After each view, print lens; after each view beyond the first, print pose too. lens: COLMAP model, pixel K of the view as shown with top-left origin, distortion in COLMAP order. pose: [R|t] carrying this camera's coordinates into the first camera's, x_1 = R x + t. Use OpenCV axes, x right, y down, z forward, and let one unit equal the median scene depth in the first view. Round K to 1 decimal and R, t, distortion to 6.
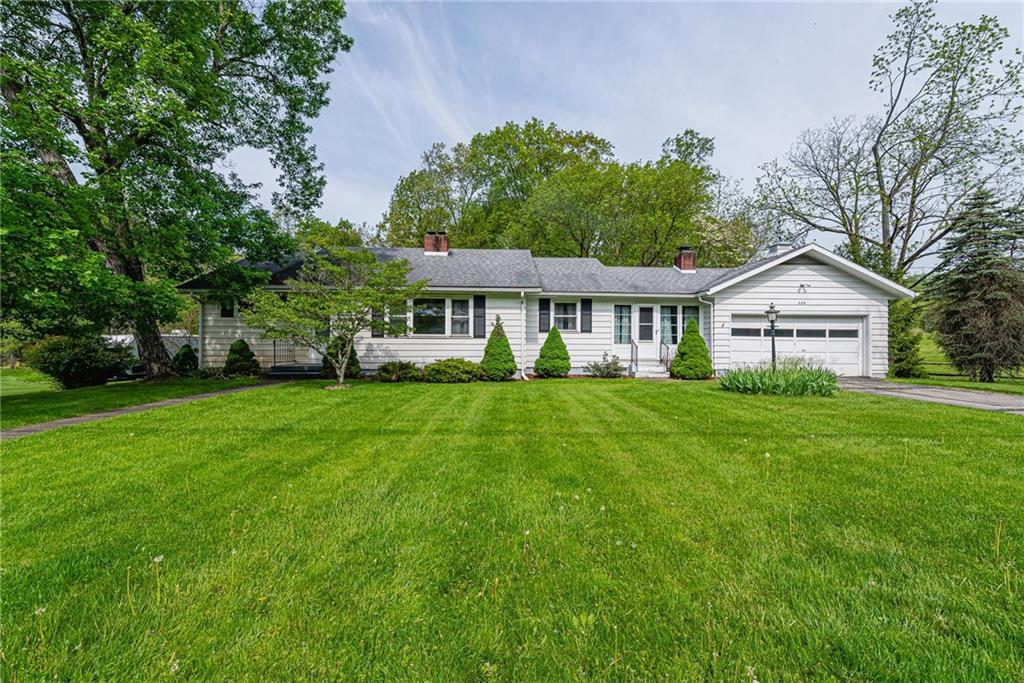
lens RADIAL K [[405.8, 0, 515.4], [0, 405.8, 345.8], [0, 0, 1]] dist [0.015143, -0.003527]
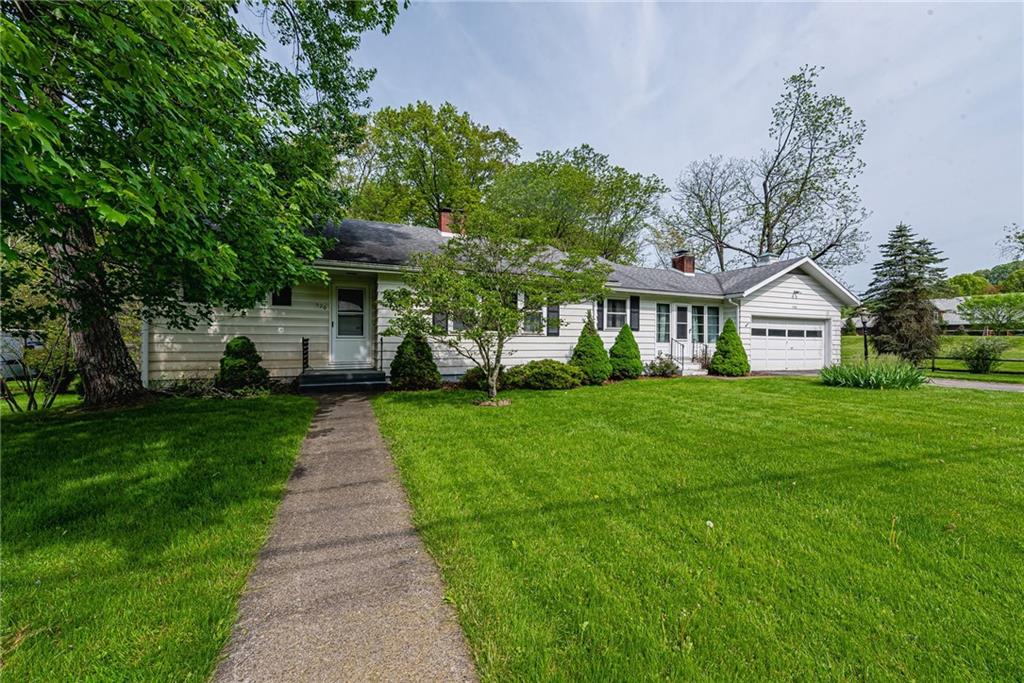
lens RADIAL K [[405.8, 0, 515.3], [0, 405.8, 340.0], [0, 0, 1]] dist [0.015143, -0.003527]
pose [[0.935617, 0.002150, 0.353011, -0.442903], [0.000621, 0.999970, -0.007735, -0.003466], [-0.353017, 0.007456, 0.935587, 0.193748]]
